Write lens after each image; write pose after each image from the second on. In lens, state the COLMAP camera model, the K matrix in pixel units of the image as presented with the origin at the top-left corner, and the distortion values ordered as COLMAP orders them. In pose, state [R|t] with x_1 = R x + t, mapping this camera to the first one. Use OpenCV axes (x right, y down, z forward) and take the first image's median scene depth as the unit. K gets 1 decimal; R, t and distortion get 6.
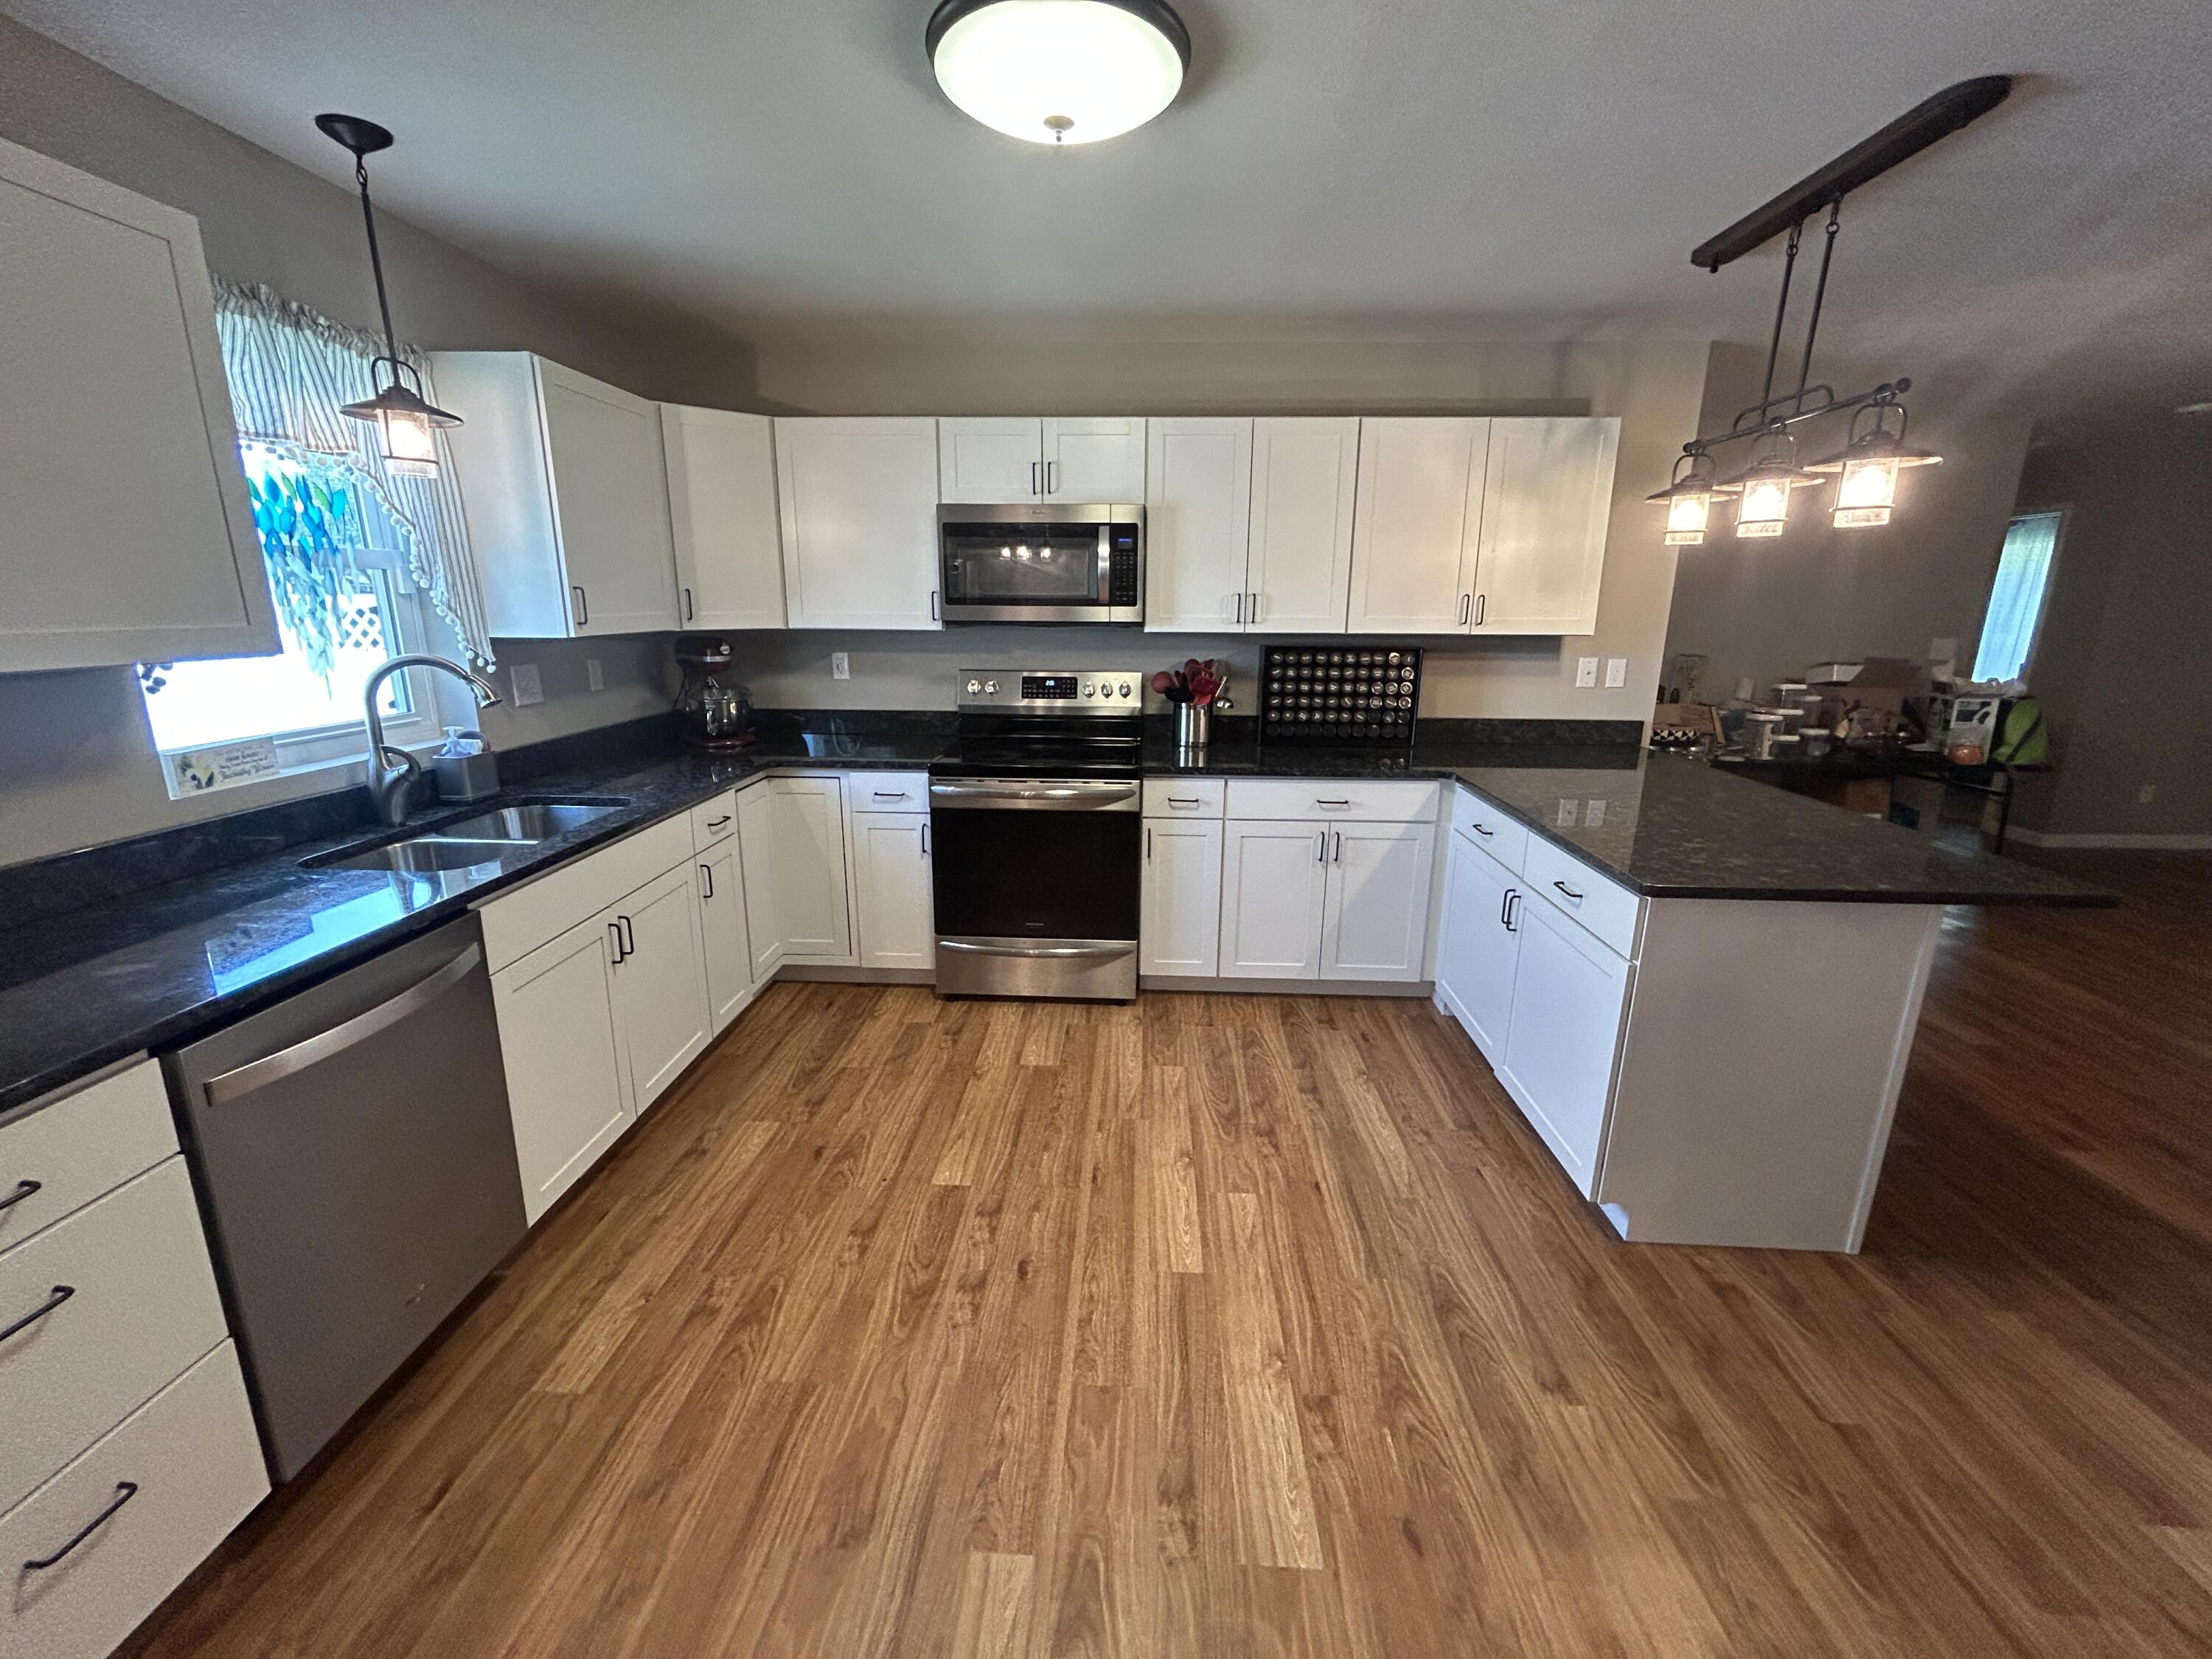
lens RADIAL K [[897.9, 0, 1102.6], [0, 897.9, 824.4], [0, 0, 1]] dist [0.000817, -0.000500]
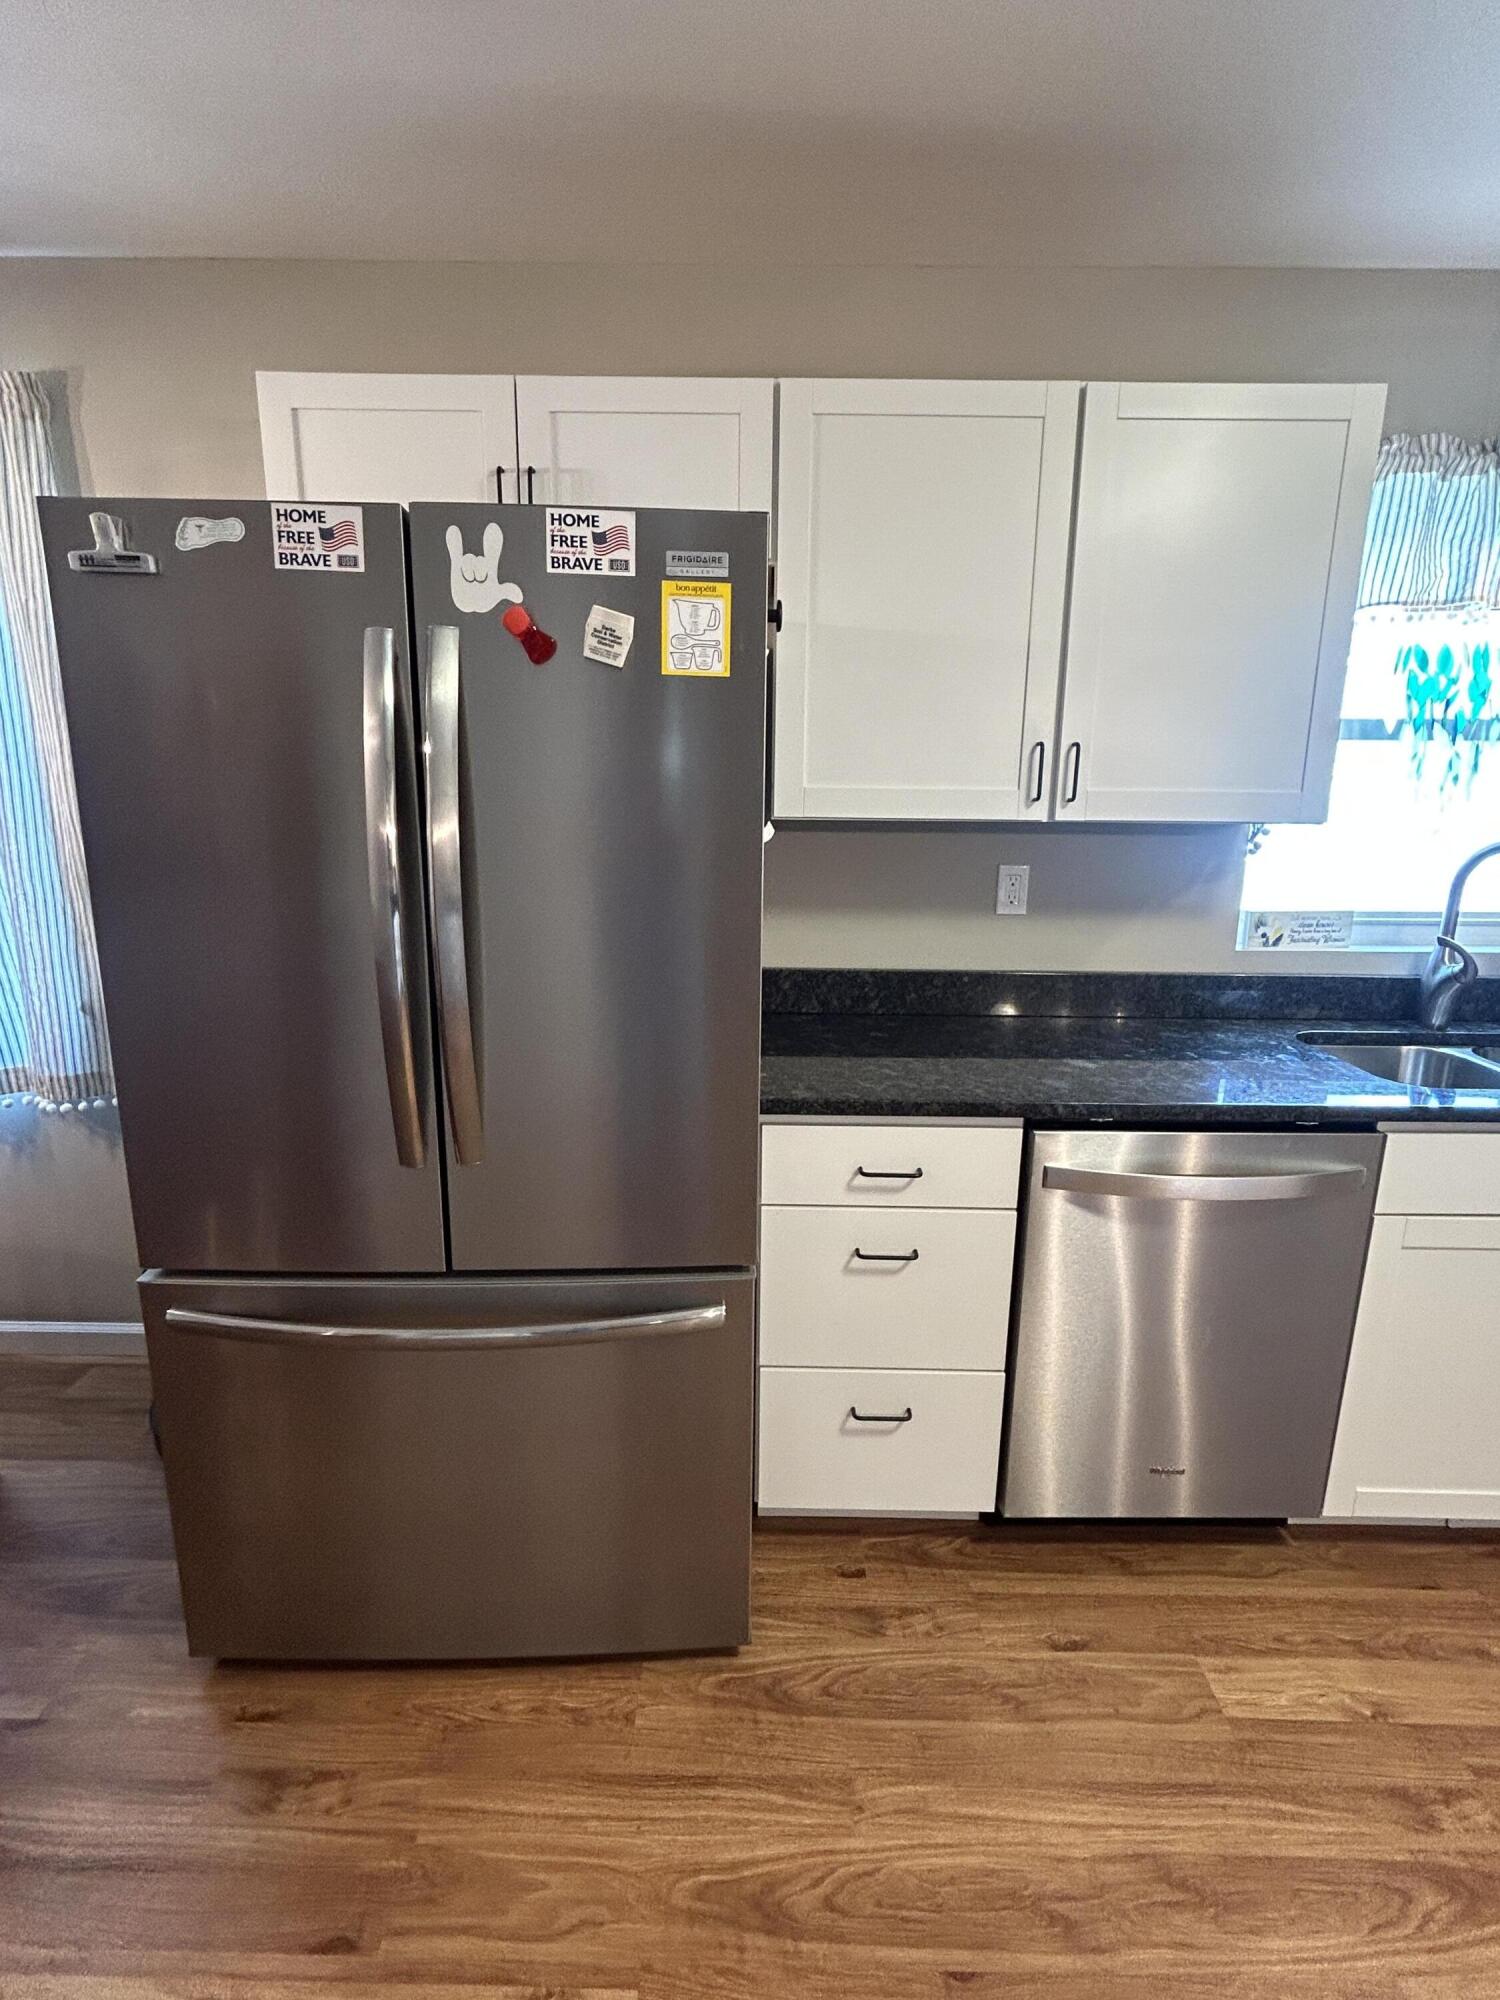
lens RADIAL K [[950.8, 0, 759.0], [0, 950.8, 999.3], [0, 0, 1]] dist [-0.003005, 0.003307]
pose [[0.038391, 0.202808, -0.978466, 0.065965], [-0.251763, 0.949563, 0.186939, -0.023504], [0.967027, 0.239165, 0.087514, 0.191871]]
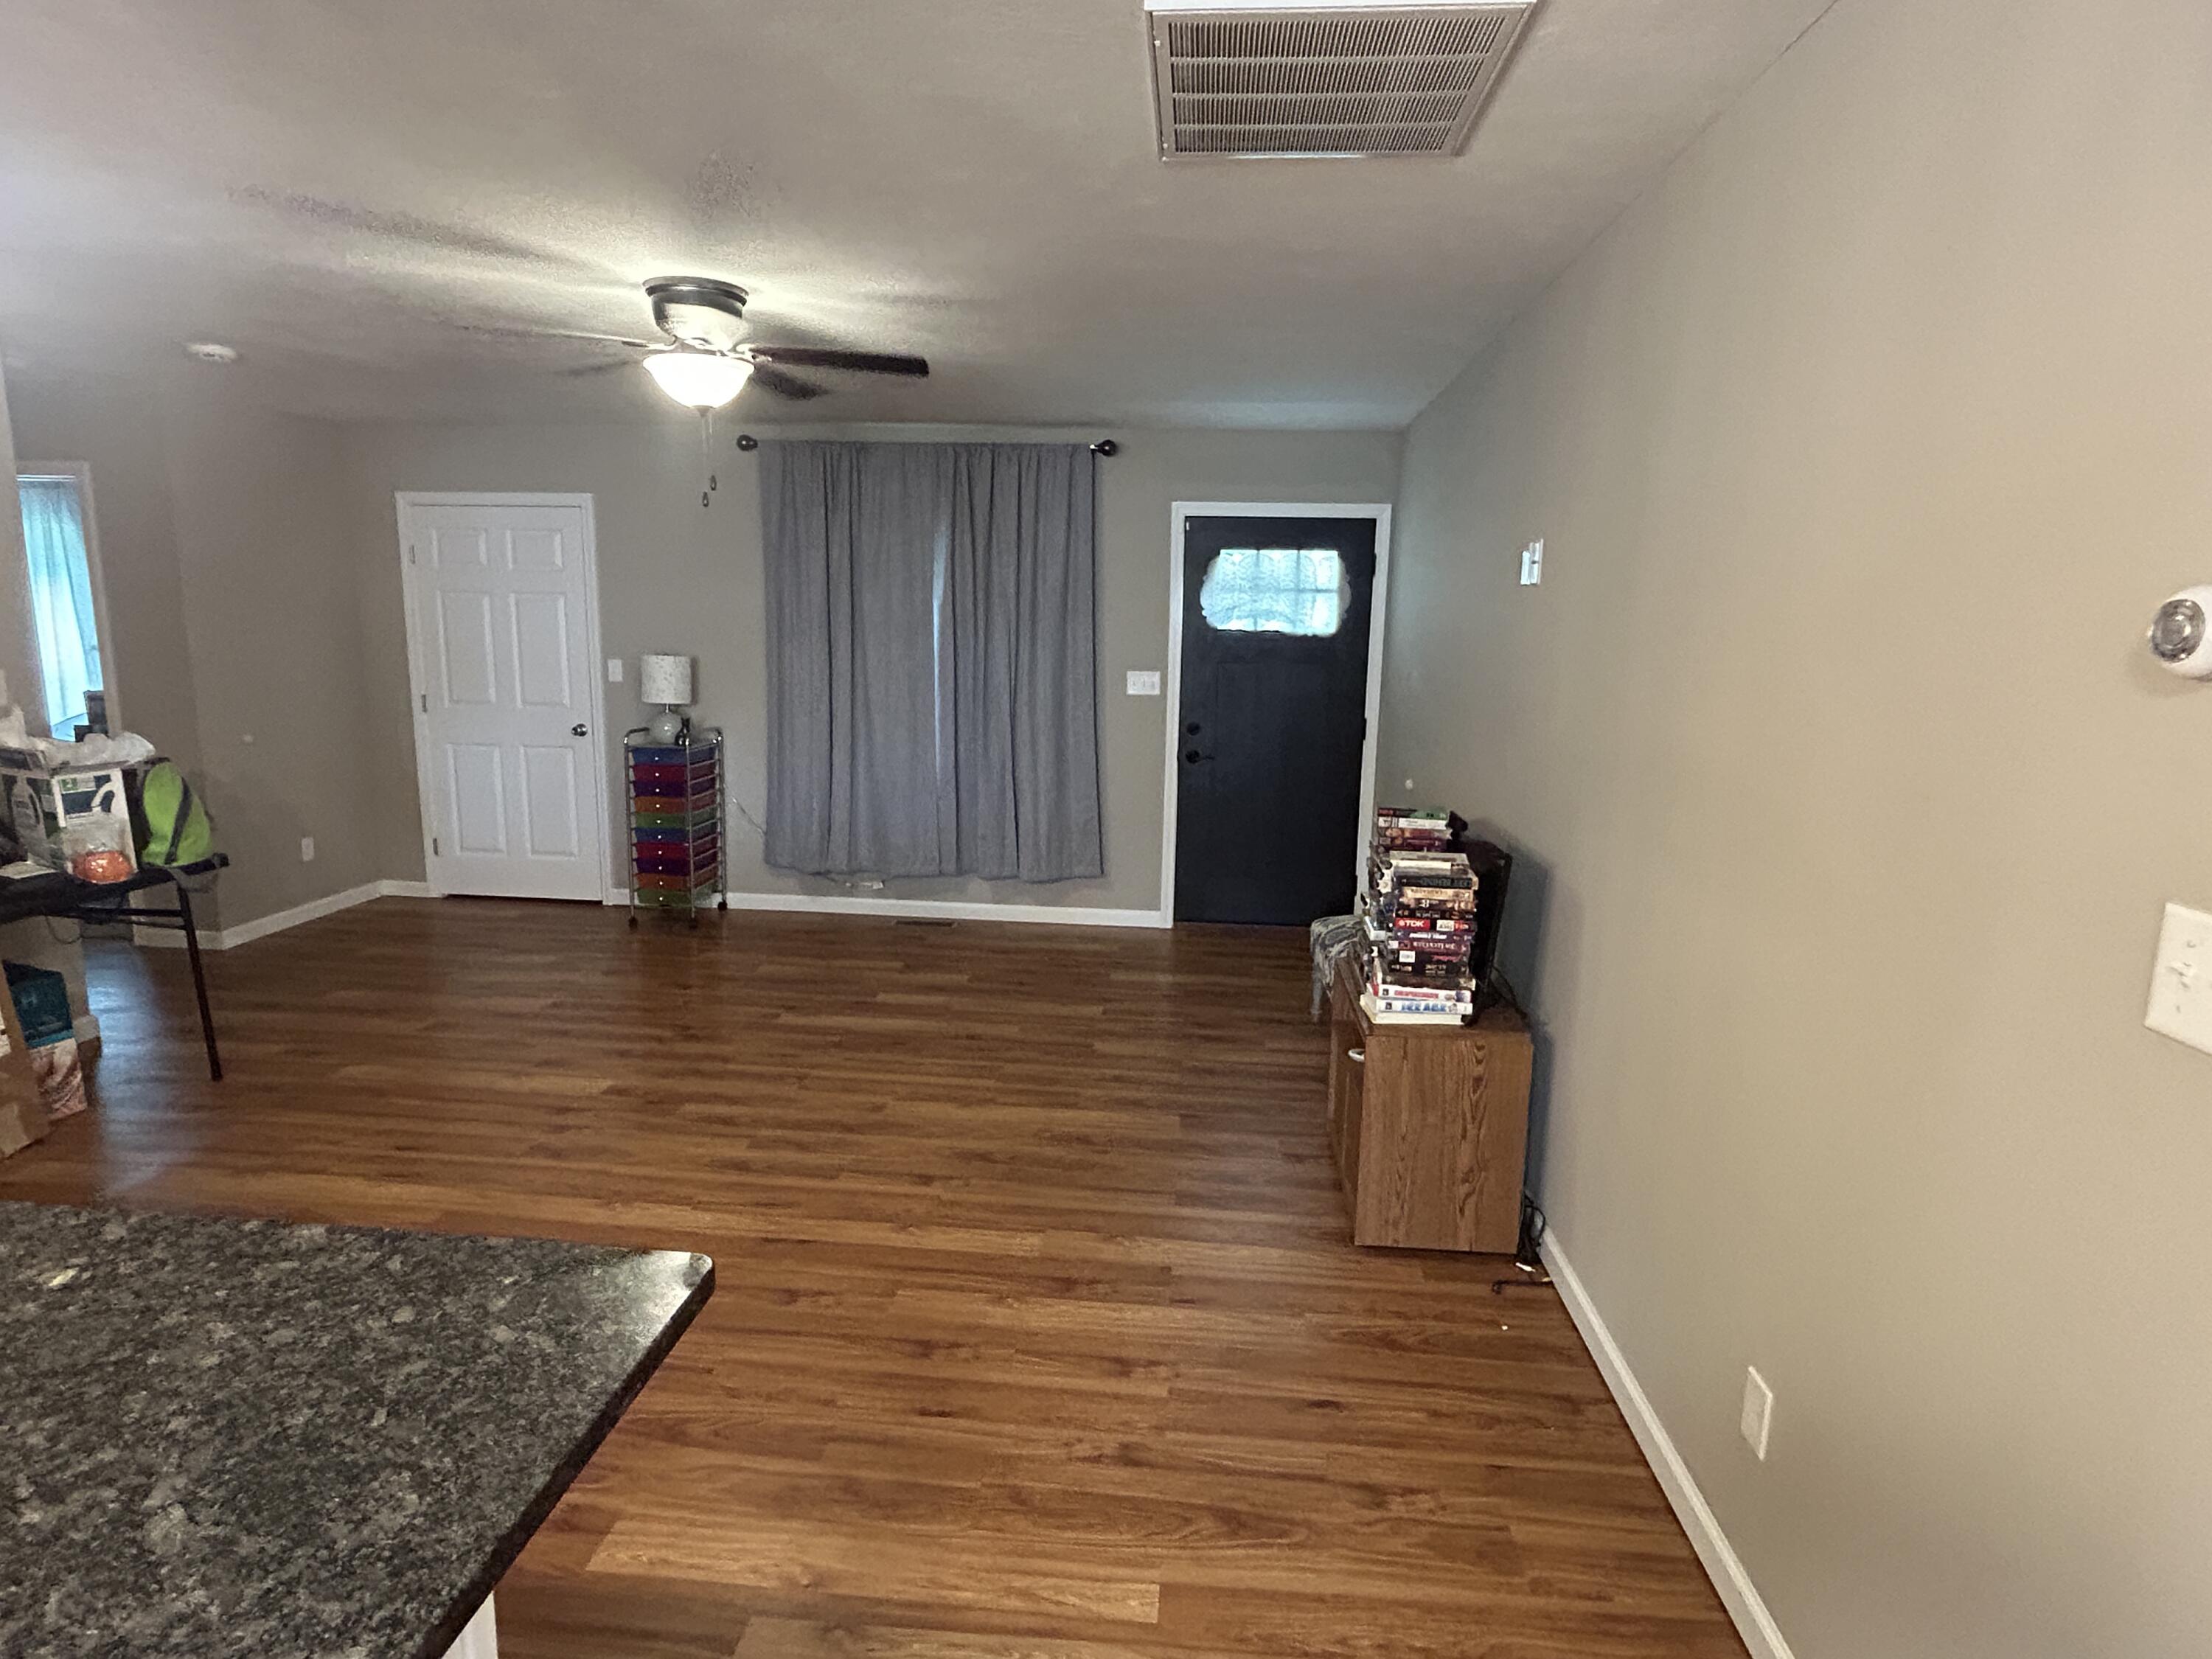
lens RADIAL K [[1160.2, 0, 1101.5], [0, 1160.2, 828.1], [0, 0, 1]] dist [-0.006978, 0.004979]
pose [[0.042204, -0.178181, 0.983092, 0.340797], [0.223405, 0.960738, 0.164539, -0.111337], [-0.973812, 0.212683, 0.080354, 0.408229]]
